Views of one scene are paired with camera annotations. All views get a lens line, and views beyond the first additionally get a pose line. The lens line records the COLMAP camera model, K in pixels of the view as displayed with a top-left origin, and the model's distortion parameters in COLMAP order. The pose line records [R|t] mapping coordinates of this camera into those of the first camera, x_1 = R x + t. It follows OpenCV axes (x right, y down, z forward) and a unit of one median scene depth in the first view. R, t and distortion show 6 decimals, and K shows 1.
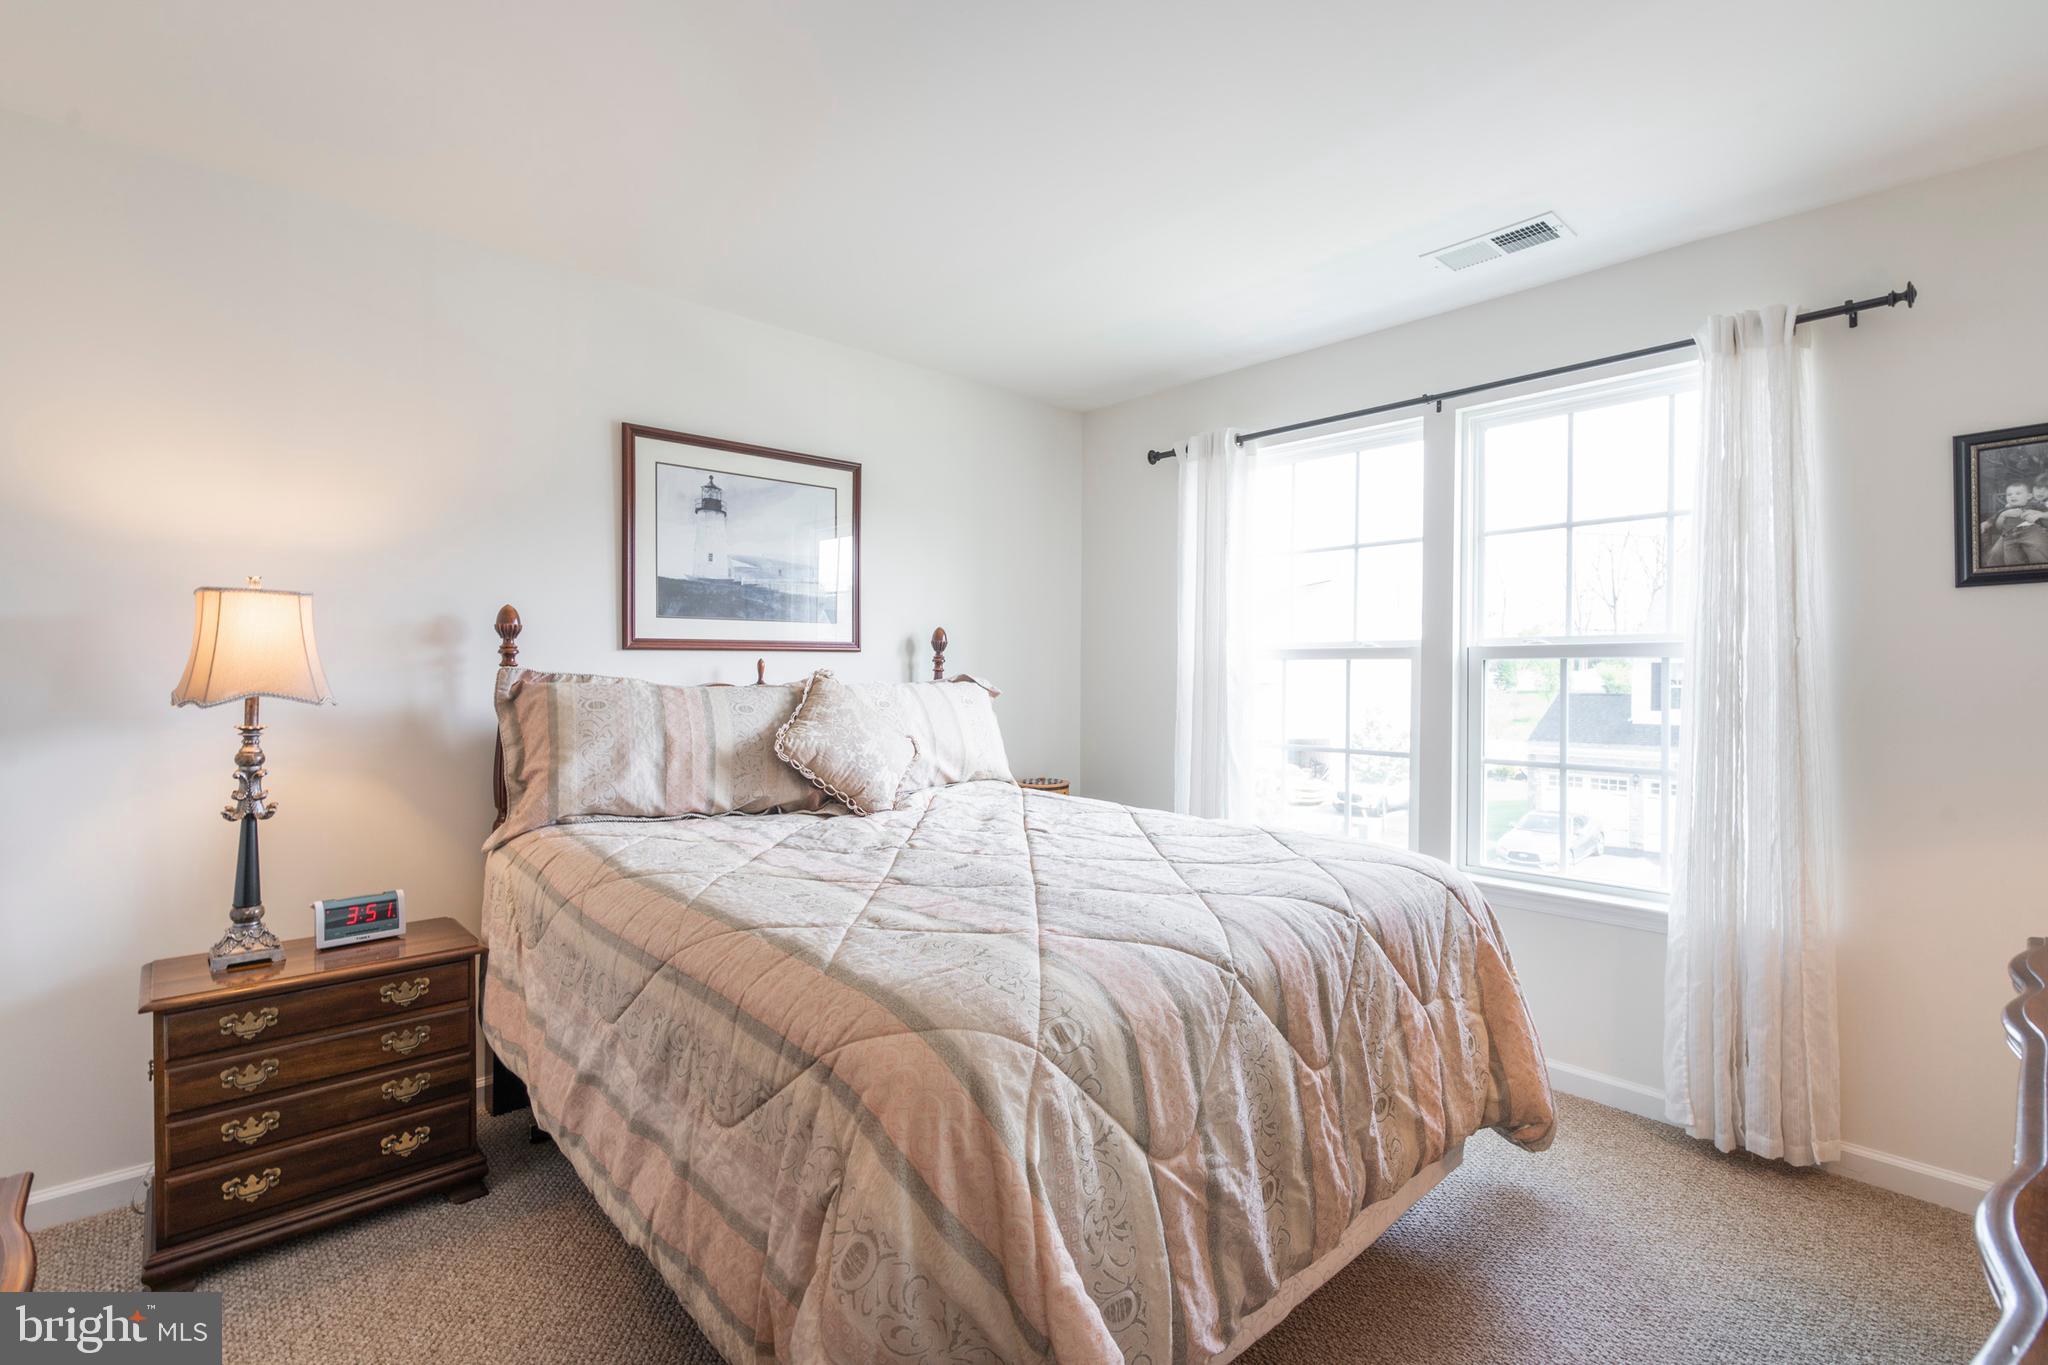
lens RADIAL K [[939.8, 0, 1024.0], [0, 939.8, 682.5], [0, 0, 1]] dist [0.001868, 0.000166]
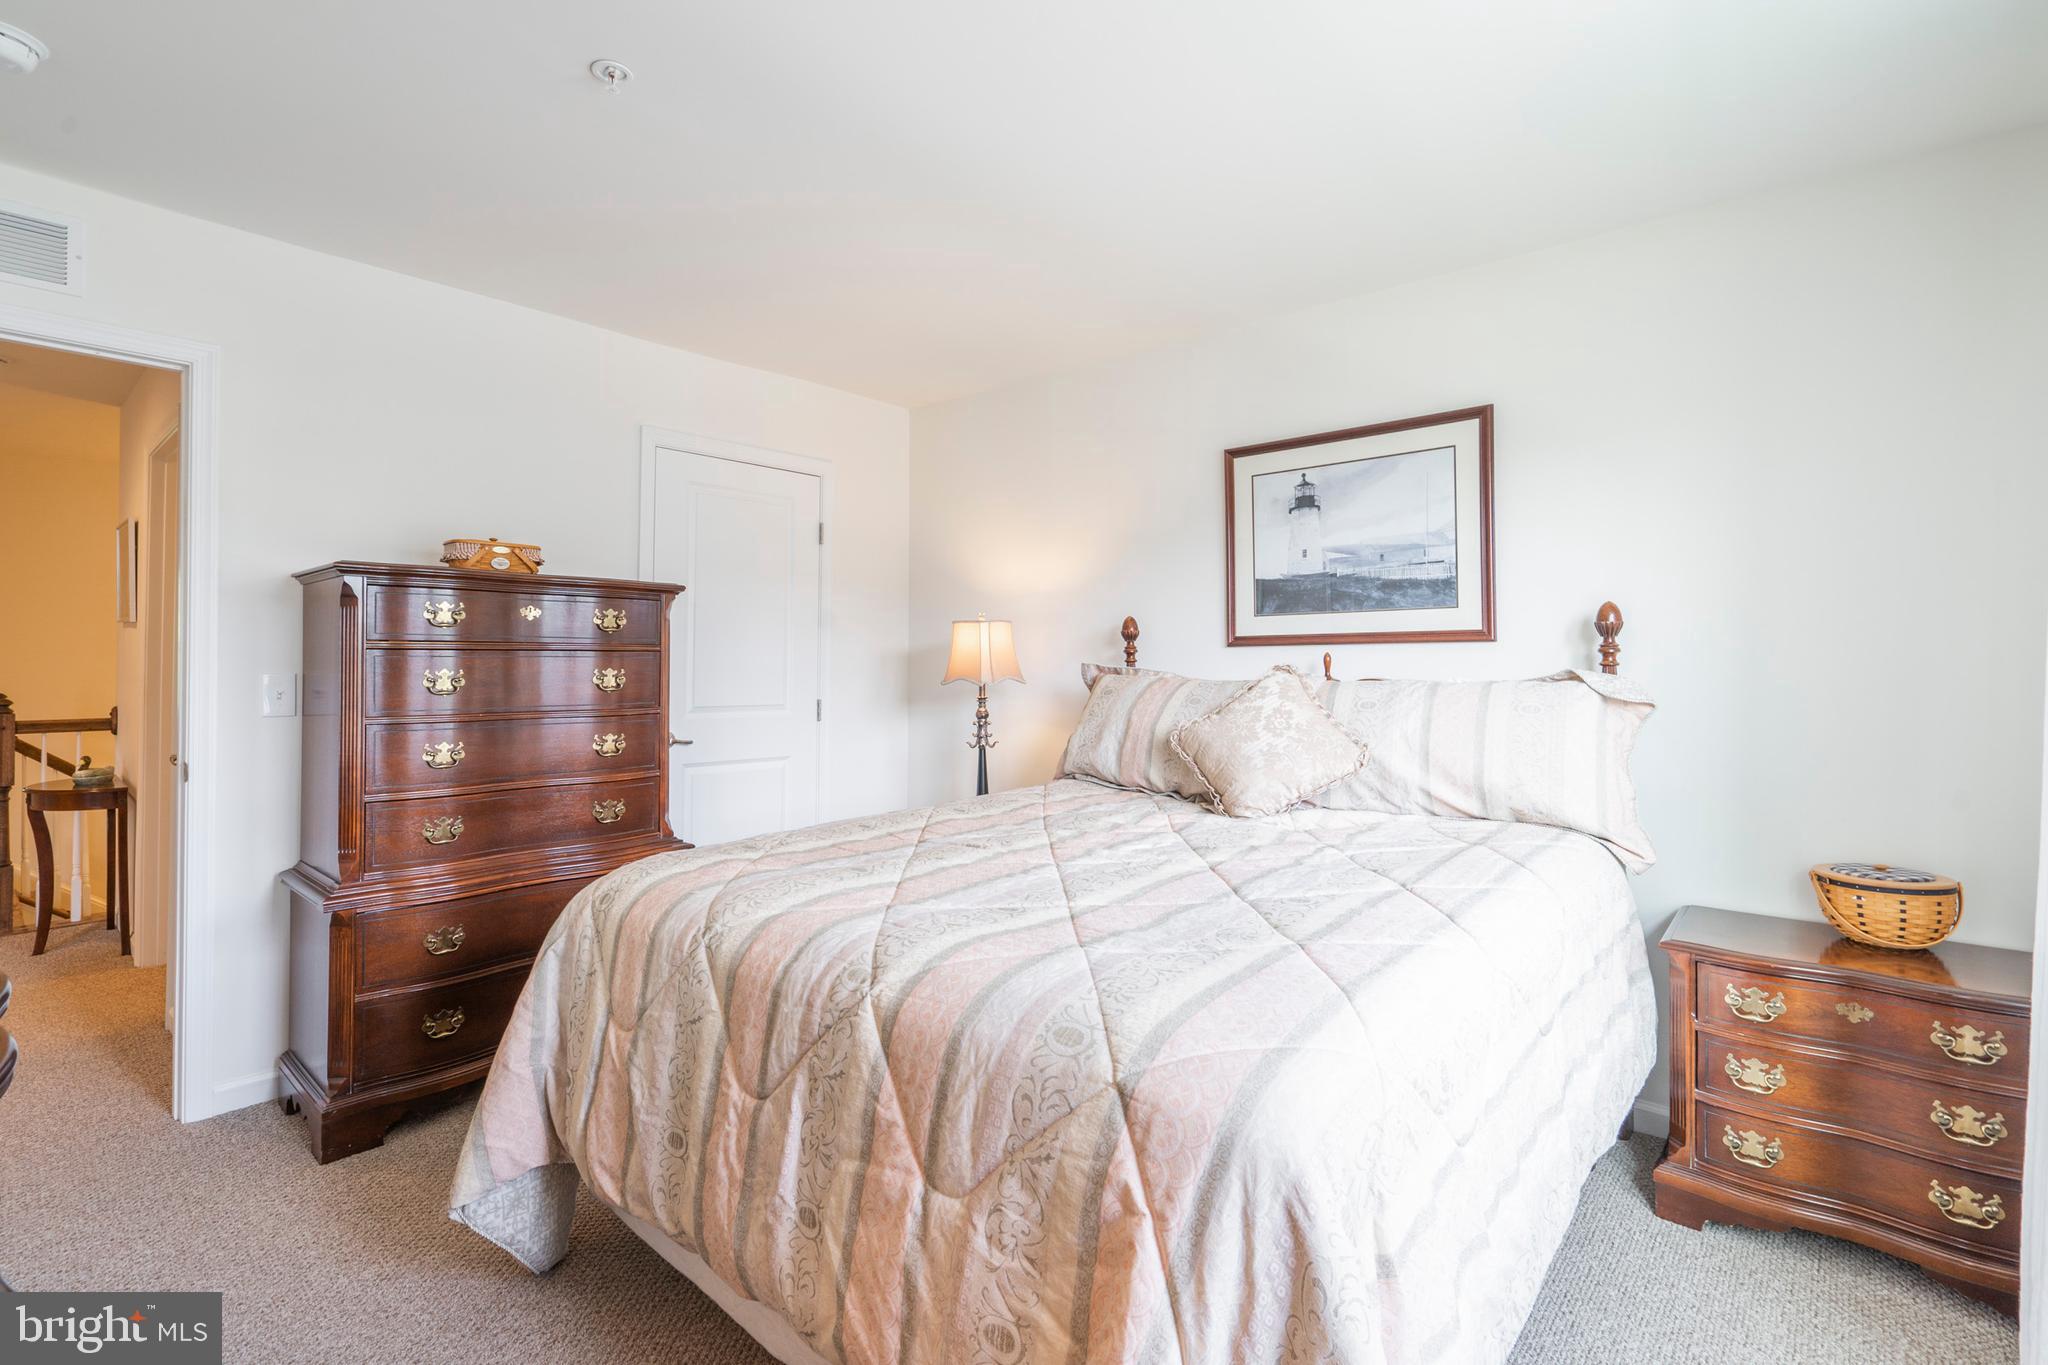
lens RADIAL K [[935.0, 0, 1023.4], [0, 935.0, 645.9], [0, 0, 1]] dist [-0.000517, -0.000013]
pose [[0.101781, -0.026325, -0.994458, 0.659649], [-0.017529, 0.999447, -0.028252, 0.000008], [0.994652, 0.020308, 0.101264, 0.622434]]
